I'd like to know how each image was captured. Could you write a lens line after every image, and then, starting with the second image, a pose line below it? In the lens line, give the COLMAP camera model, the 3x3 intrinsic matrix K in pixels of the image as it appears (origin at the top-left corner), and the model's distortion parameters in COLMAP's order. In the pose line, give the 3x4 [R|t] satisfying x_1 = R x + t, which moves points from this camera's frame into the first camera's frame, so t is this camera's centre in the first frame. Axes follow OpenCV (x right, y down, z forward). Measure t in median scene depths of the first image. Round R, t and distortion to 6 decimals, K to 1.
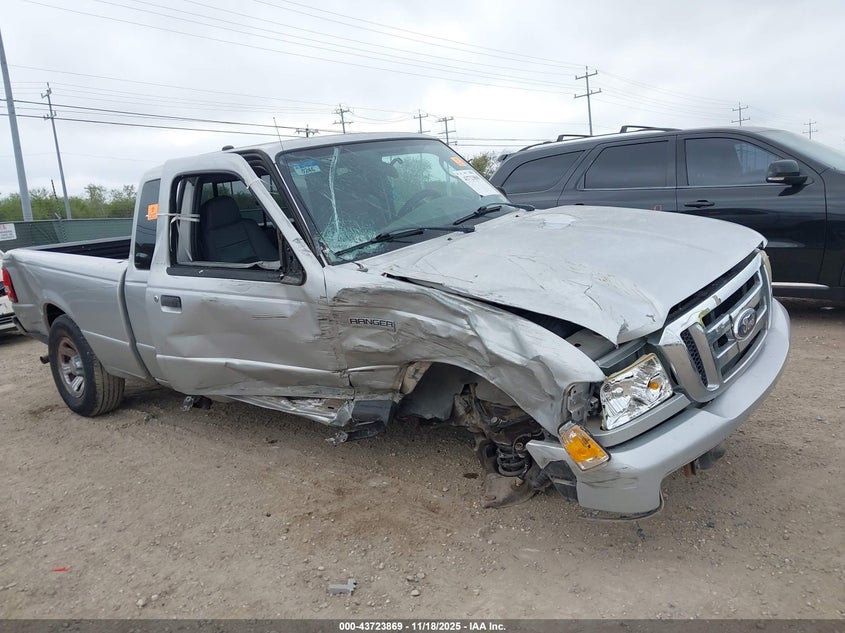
lens RADIAL K [[685.0, 0, 423.3], [0, 685.0, 312.1], [0, 0, 1]] dist [0.030980, -0.036929]
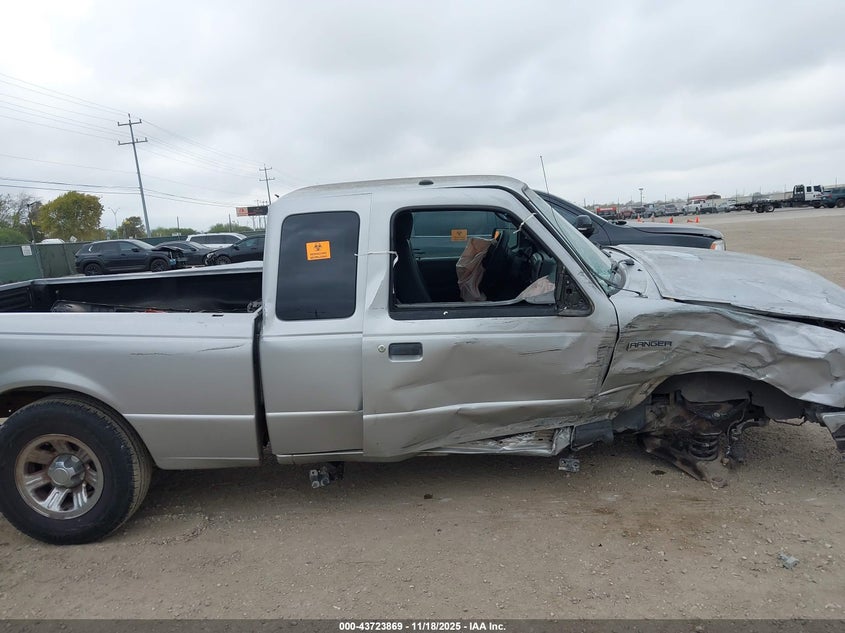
lens RADIAL K [[685.0, 0, 430.7], [0, 685.0, 317.7], [0, 0, 1]] dist [0.030980, -0.036929]
pose [[0.785092, -0.062238, 0.616244, -0.987382], [0.103320, 0.994158, -0.031223, -0.028358], [-0.610701, 0.088183, 0.786936, 0.316360]]
